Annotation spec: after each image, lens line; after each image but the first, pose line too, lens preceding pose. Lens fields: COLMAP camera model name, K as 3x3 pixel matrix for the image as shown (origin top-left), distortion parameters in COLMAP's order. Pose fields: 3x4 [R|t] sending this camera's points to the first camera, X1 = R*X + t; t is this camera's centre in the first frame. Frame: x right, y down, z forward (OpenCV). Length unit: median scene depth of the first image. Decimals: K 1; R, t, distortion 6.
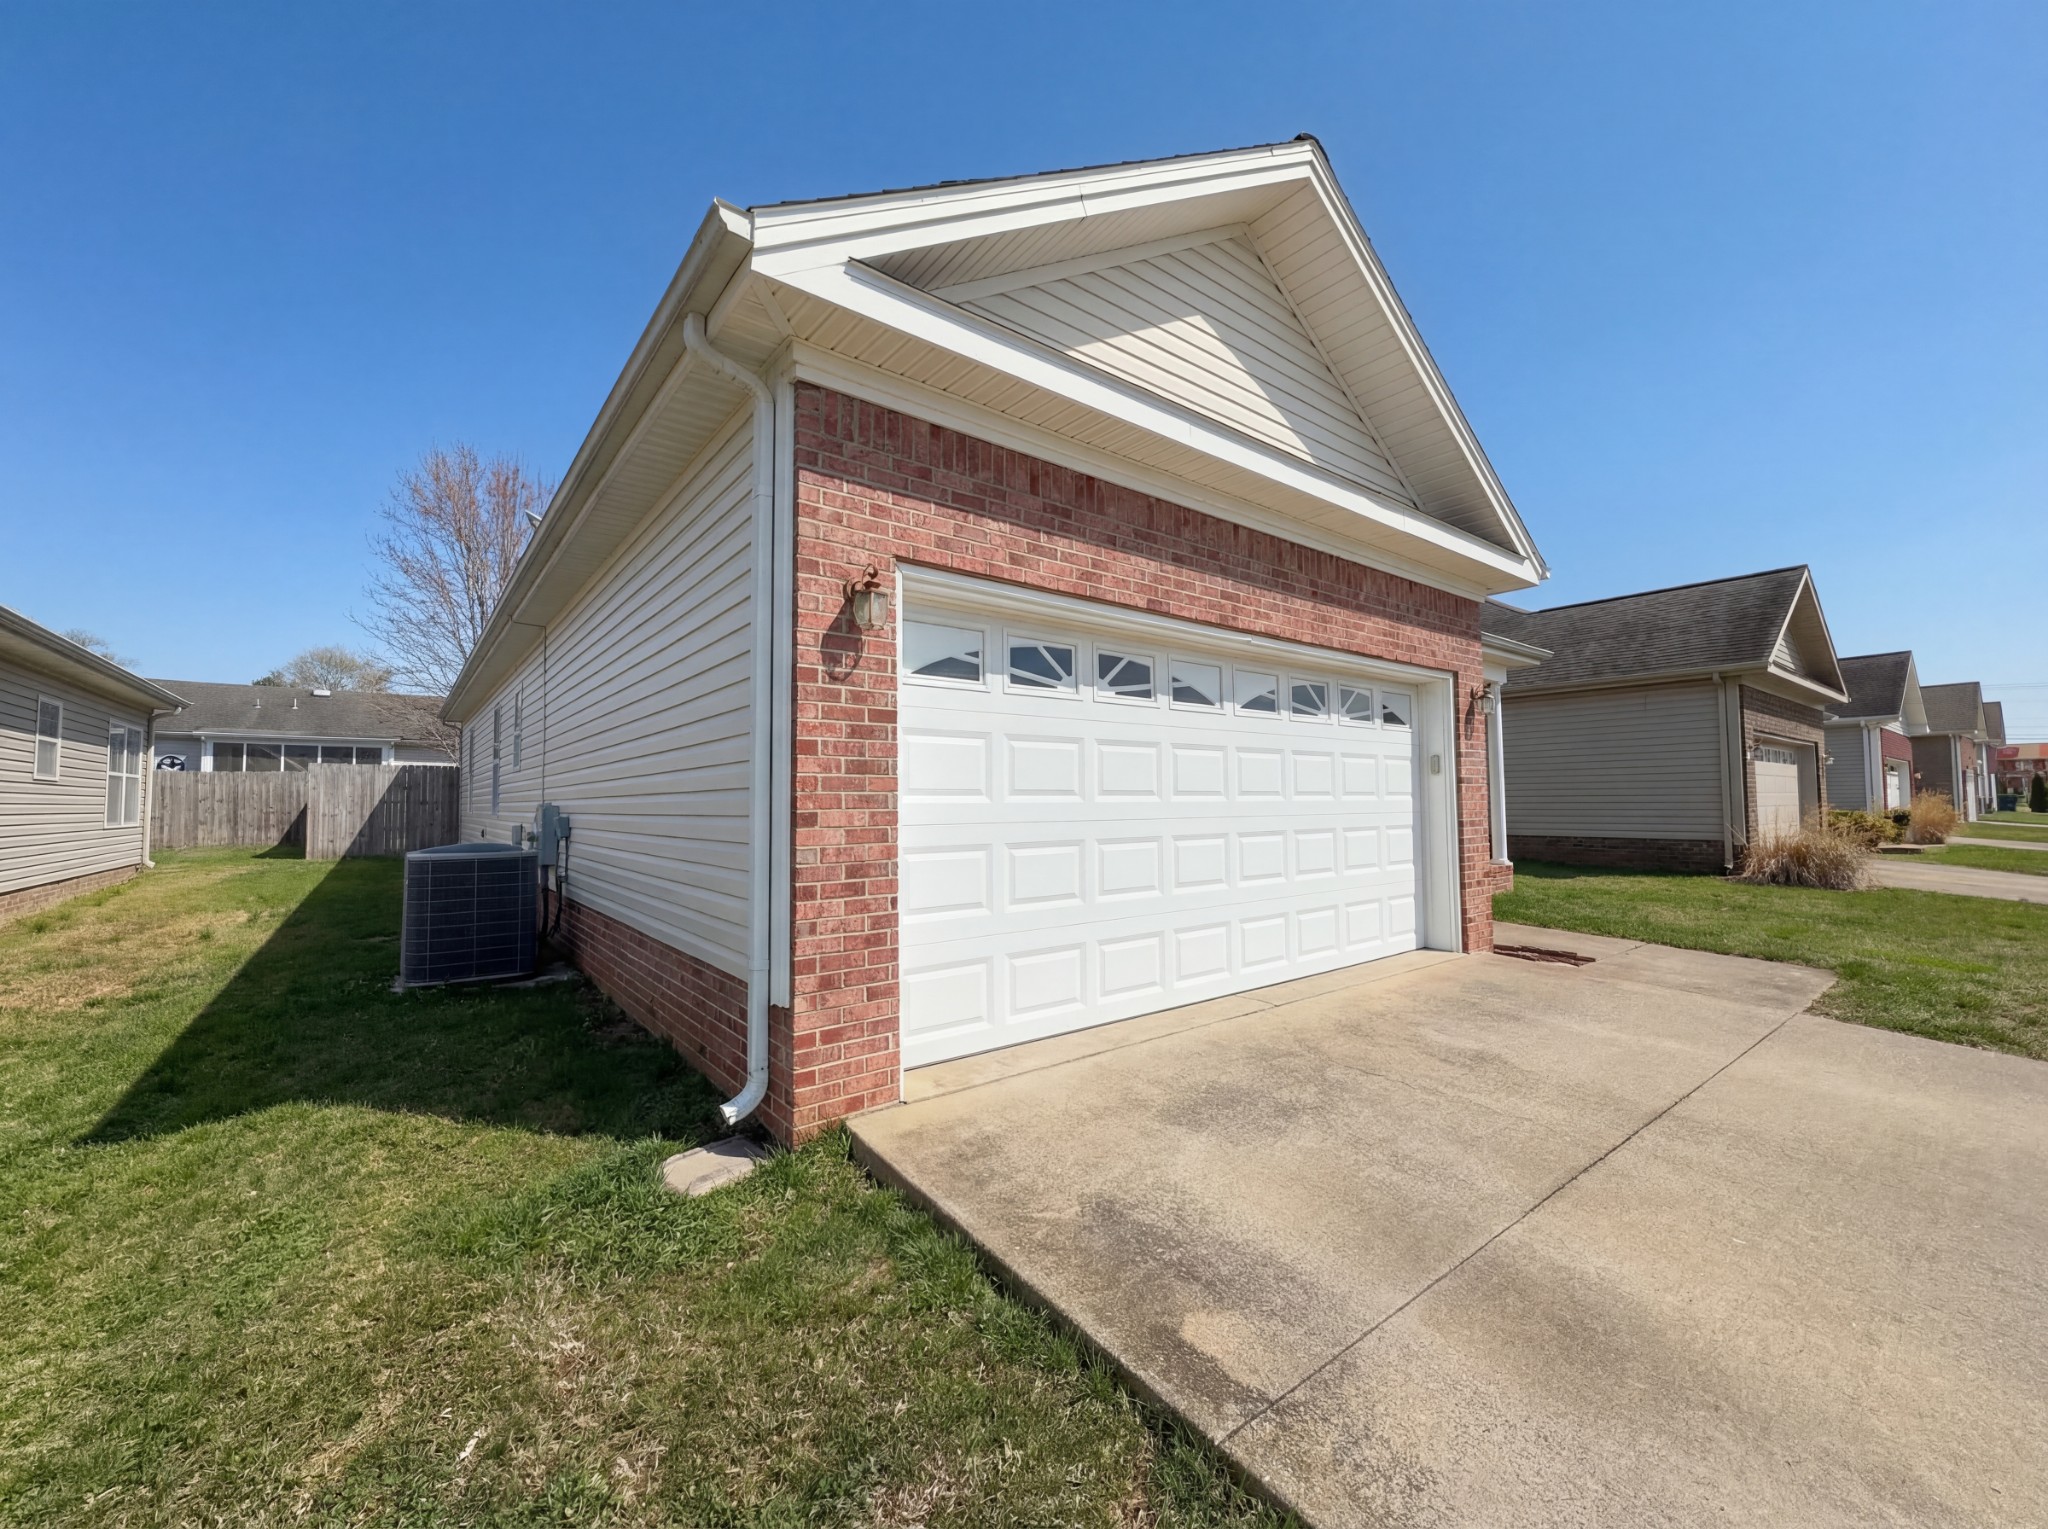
lens RADIAL K [[818.7, 0, 1024.0], [0, 818.7, 764.5], [0, 0, 1]] dist [-0.001137, -0.000115]
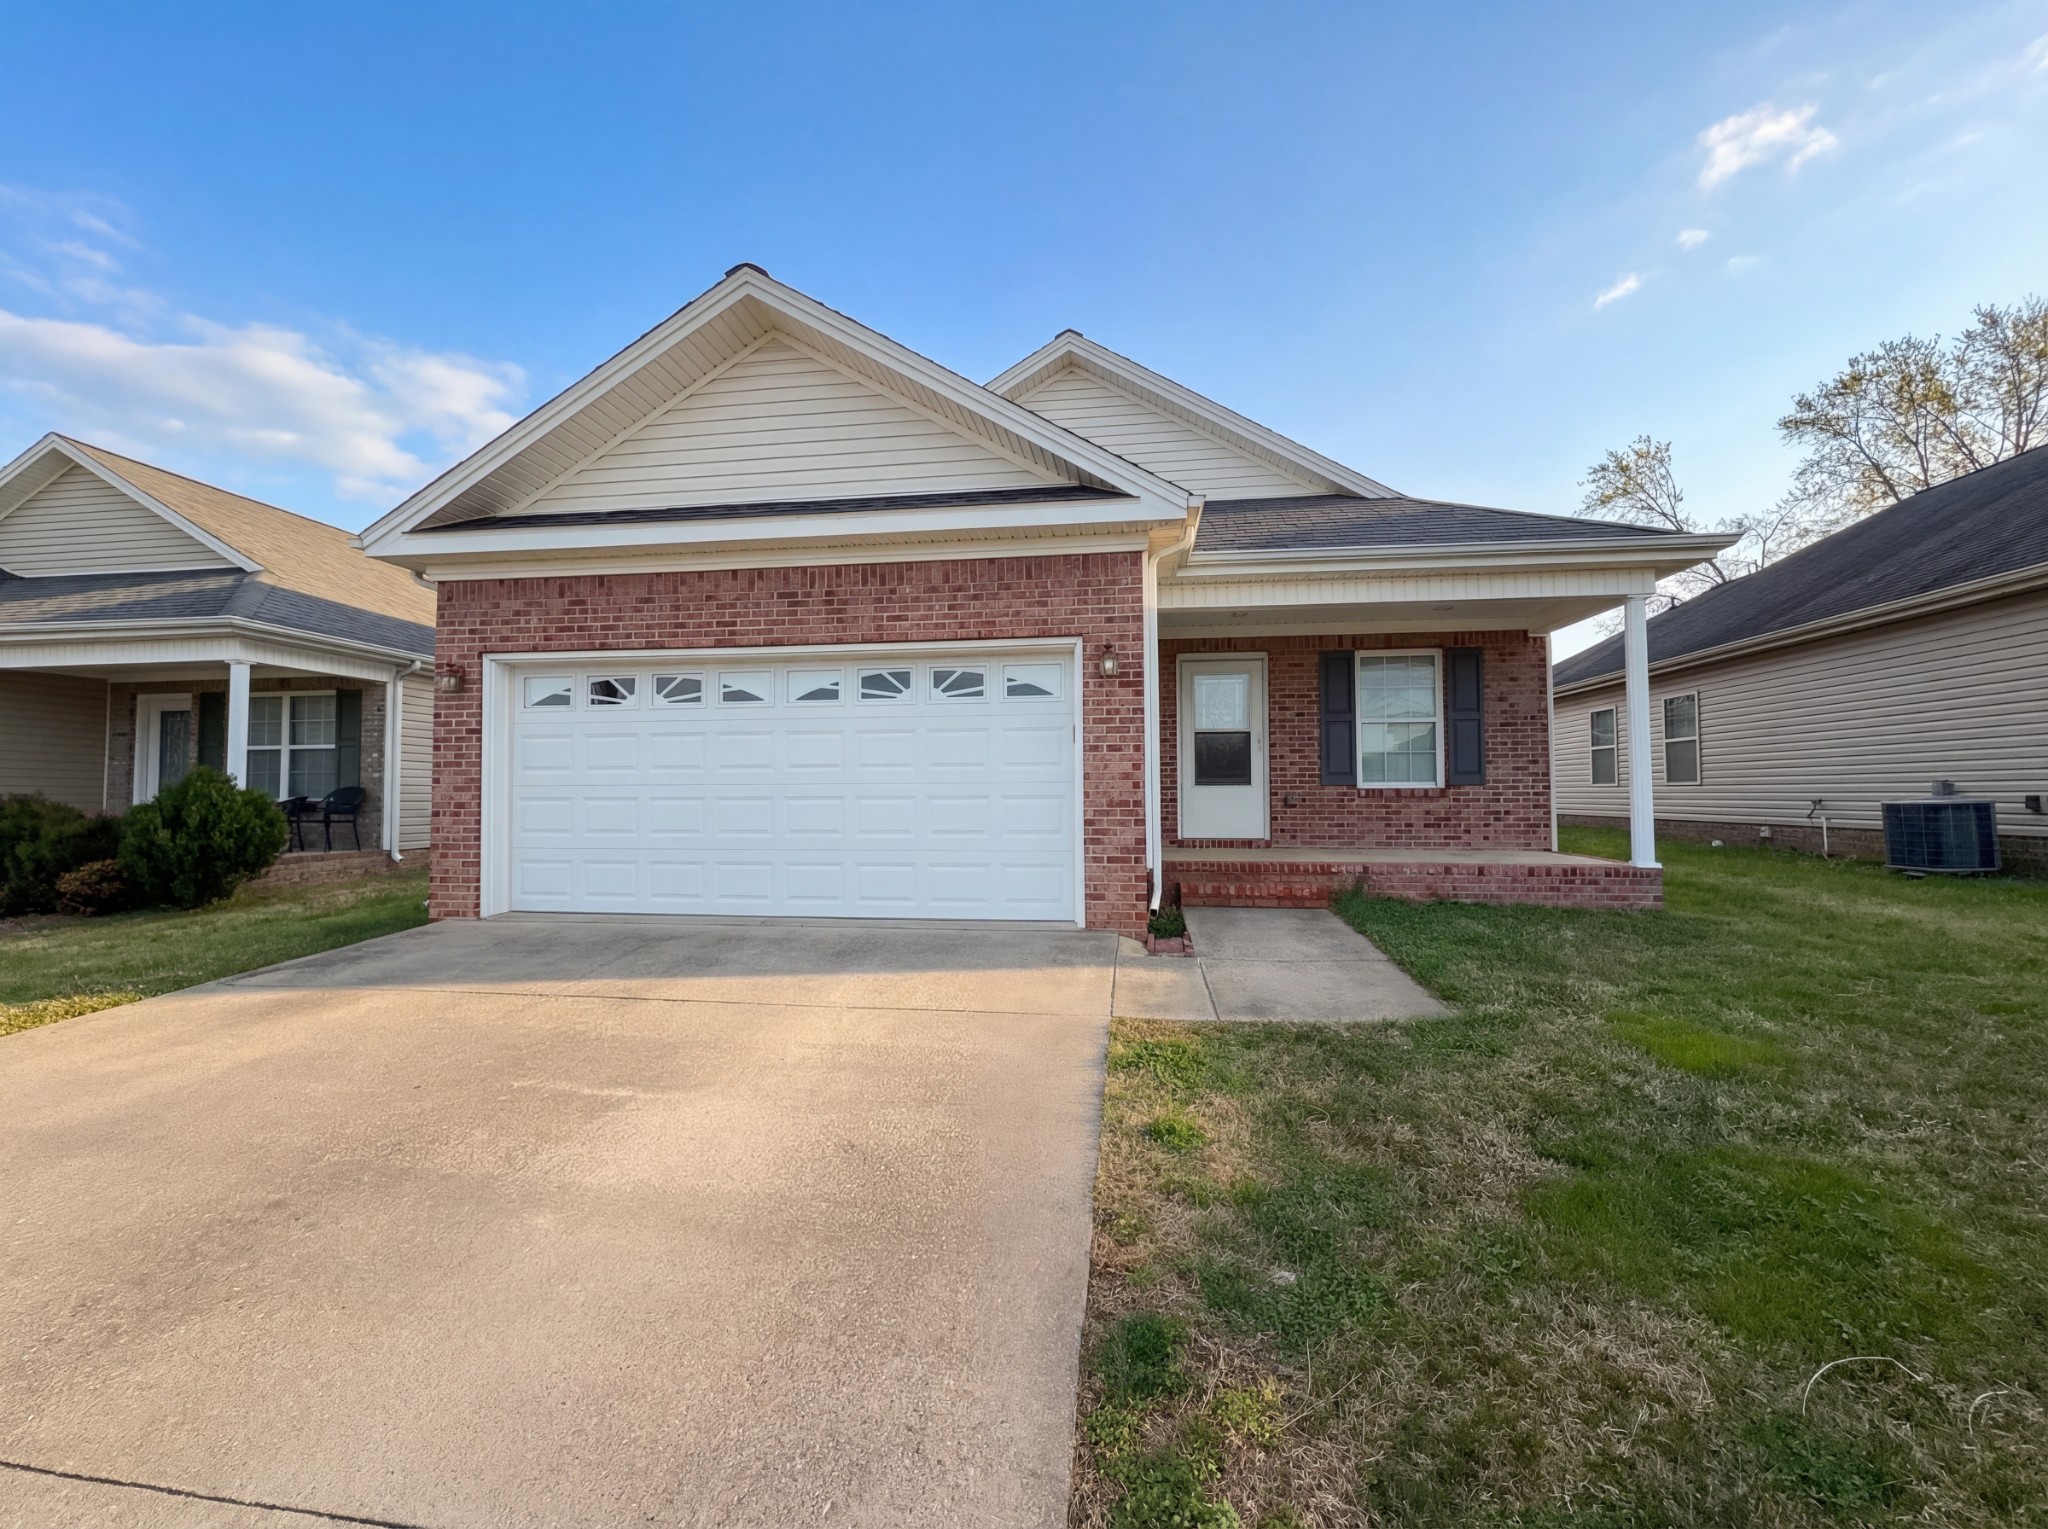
lens RADIAL K [[818.7, 0, 1024.0], [0, 818.7, 764.5], [0, 0, 1]] dist [-0.001137, -0.000115]
pose [[0.699922, -0.020222, -0.713933, 1.606358], [0.032275, 0.999473, 0.003332, 0.043955], [0.713490, -0.025375, 0.700206, 0.387043]]
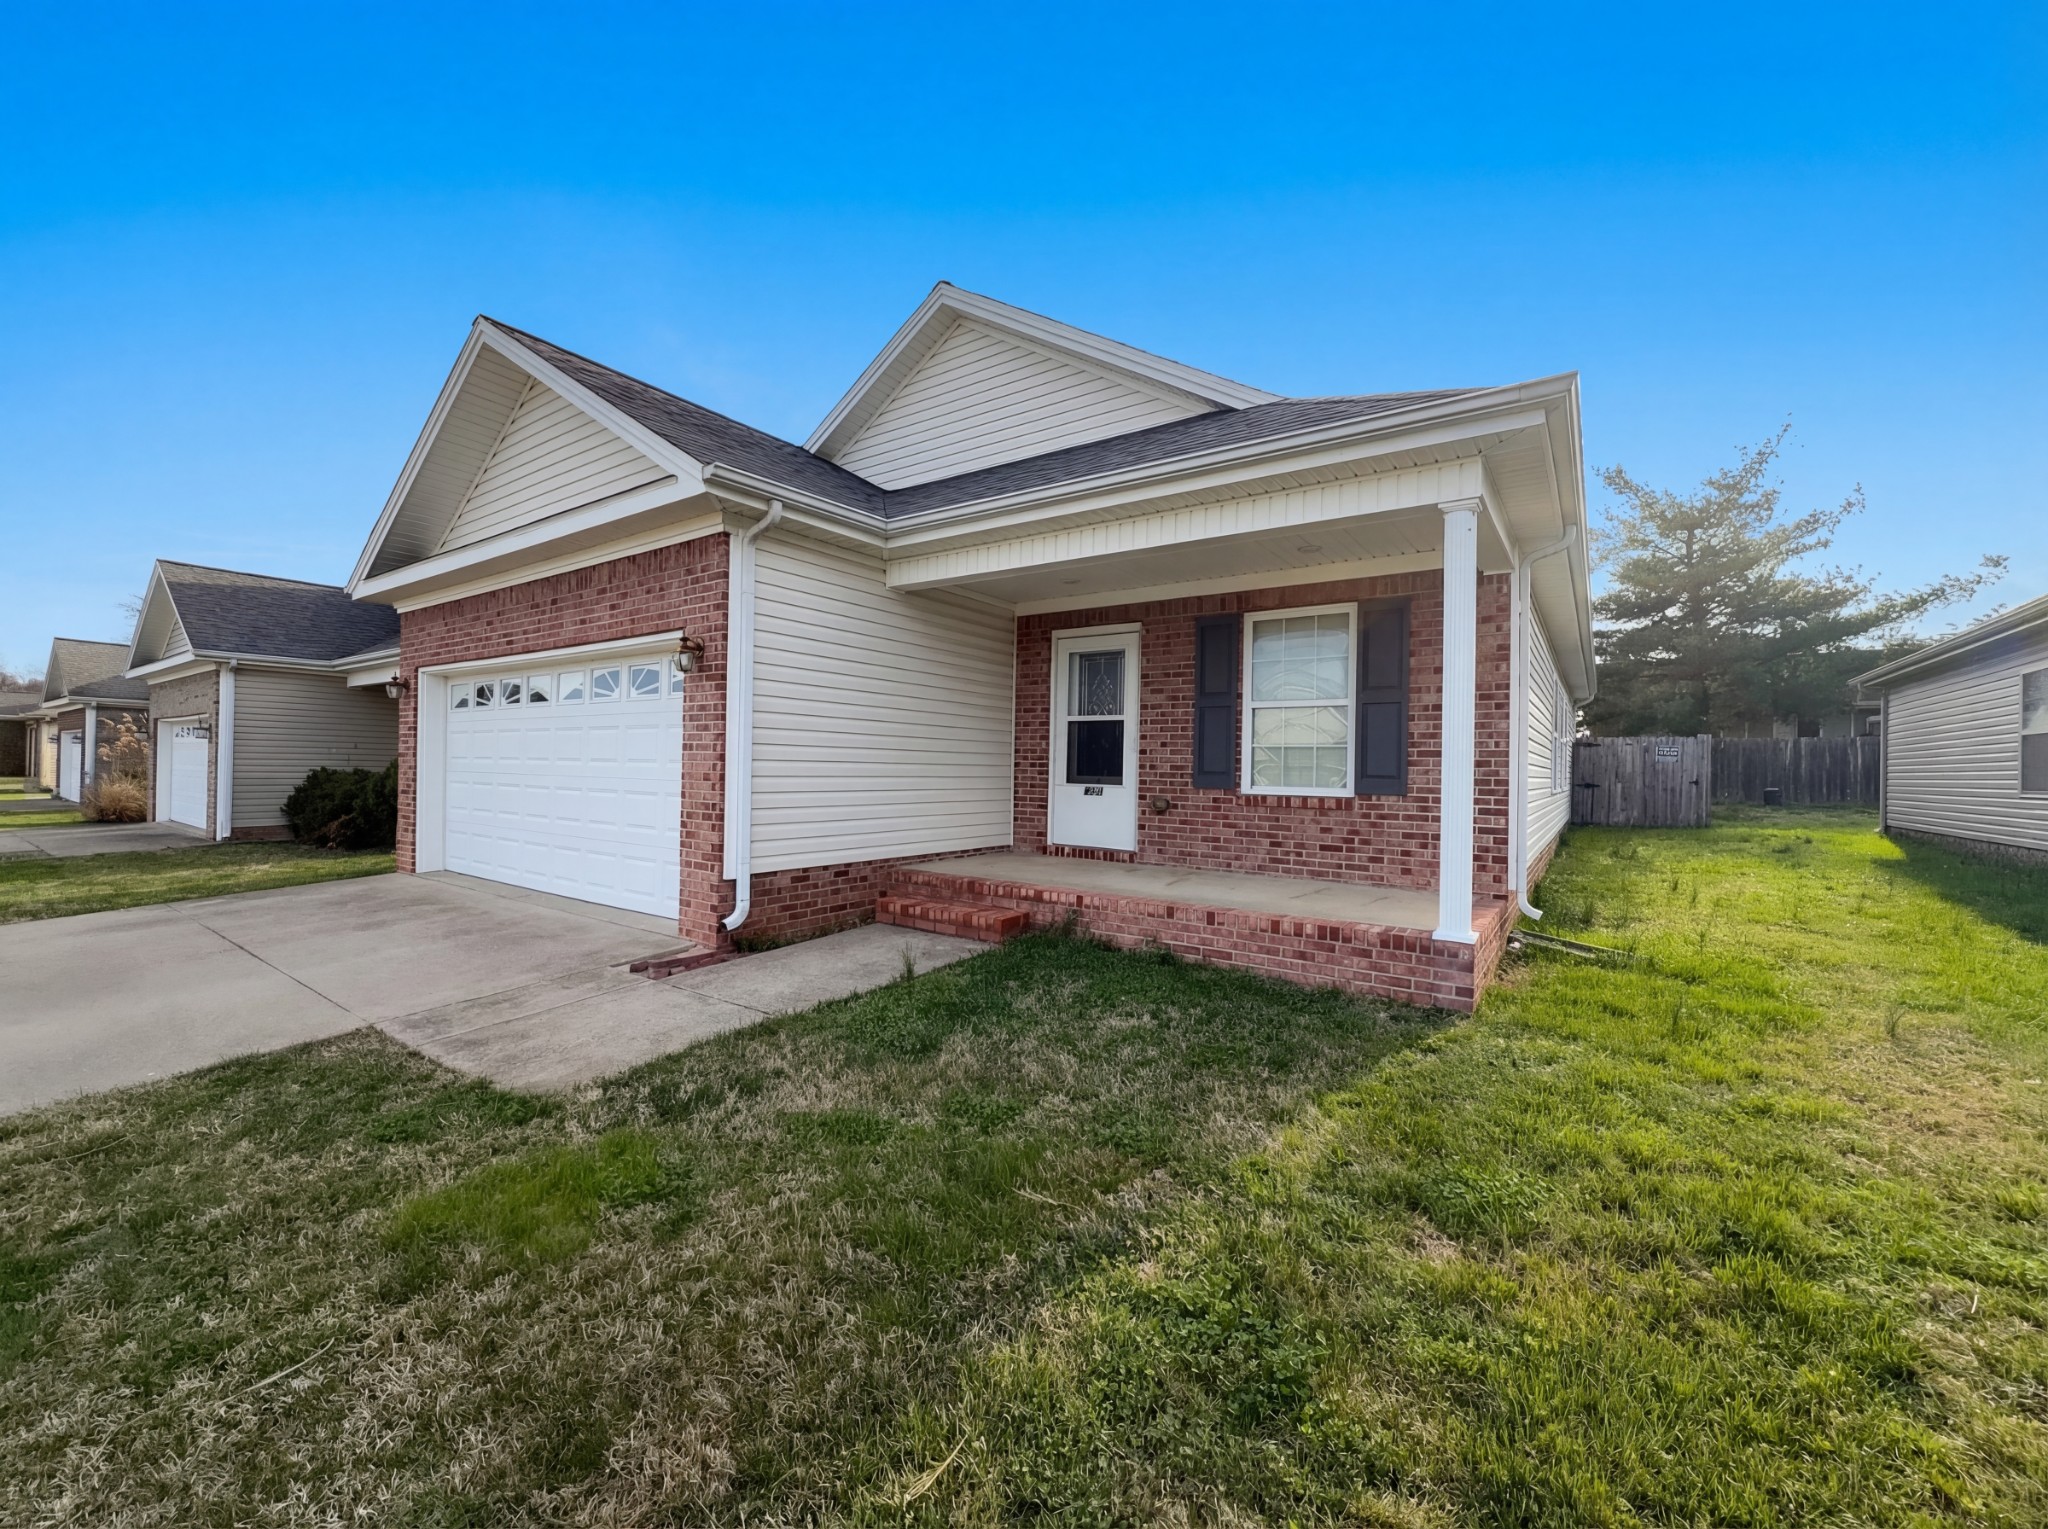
lens RADIAL K [[818.7, 0, 1024.0], [0, 818.7, 764.5], [0, 0, 1]] dist [-0.001137, -0.000115]
pose [[0.288801, 0.008488, -0.957351, 2.087466], [0.025657, 0.999533, 0.016601, 0.044983], [0.957045, -0.029357, 0.288449, 1.511472]]
